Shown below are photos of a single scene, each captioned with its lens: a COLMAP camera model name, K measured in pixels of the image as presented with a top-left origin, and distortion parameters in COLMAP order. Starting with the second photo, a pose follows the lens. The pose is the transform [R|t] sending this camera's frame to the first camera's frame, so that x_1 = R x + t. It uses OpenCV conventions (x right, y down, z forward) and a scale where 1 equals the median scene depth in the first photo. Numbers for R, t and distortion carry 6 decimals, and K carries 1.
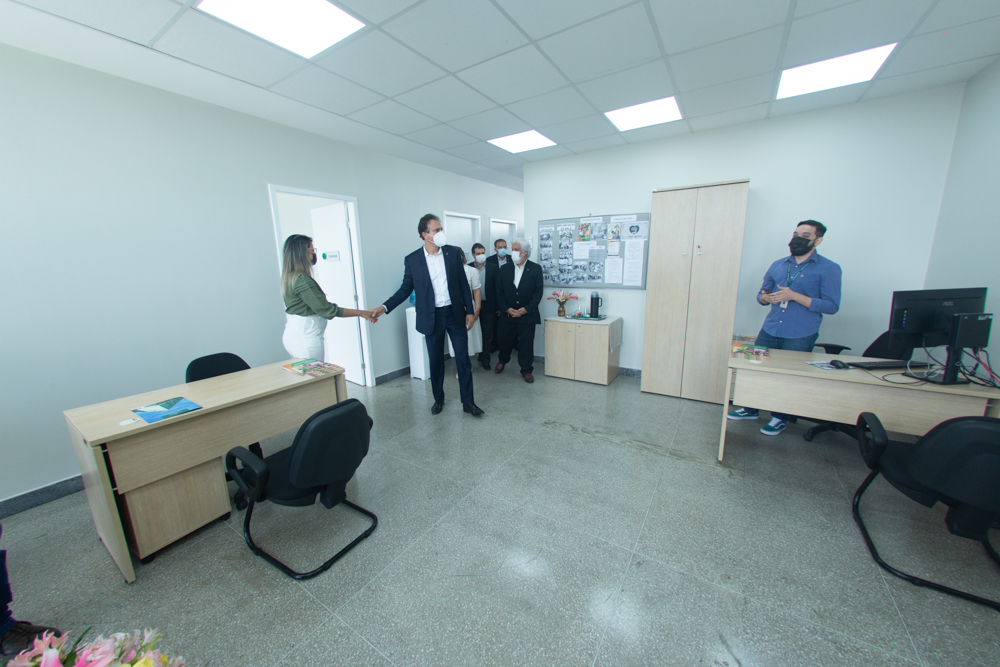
lens RADIAL K [[362.6, 0, 498.1], [0, 362.6, 336.4], [0, 0, 1]] dist [-0.010975, 0.000243]
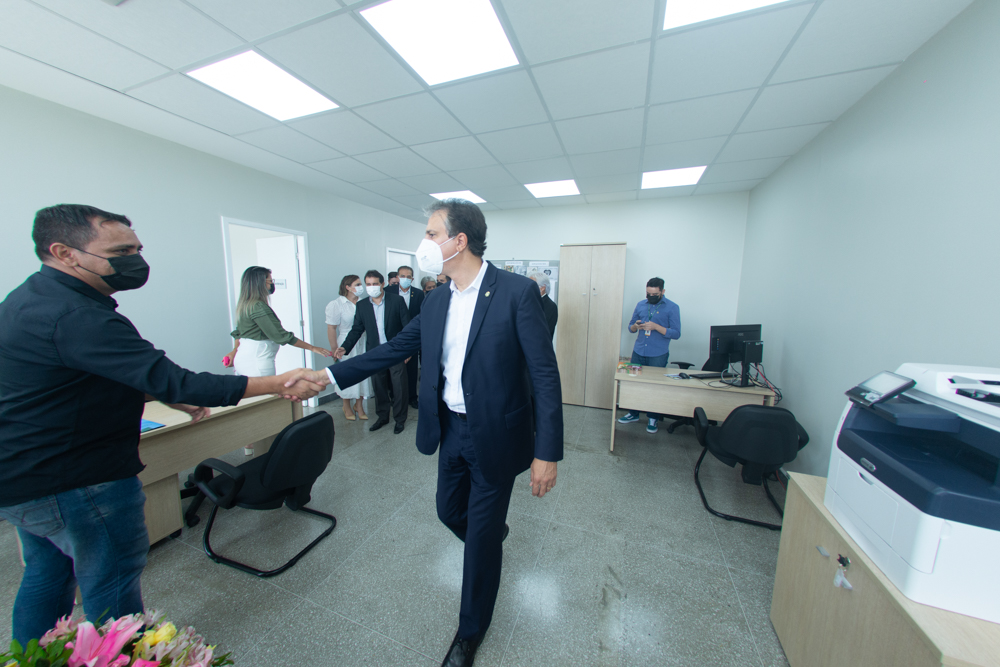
lens RADIAL K [[330.7, 0, 502.0], [0, 330.7, 339.9], [0, 0, 1]] dist [-0.023823, 0.000414]
pose [[0.976182, 0.005134, 0.216893, -0.050827], [0.007569, 0.998305, -0.057697, 0.005609], [-0.216821, 0.057964, 0.974489, -0.142336]]
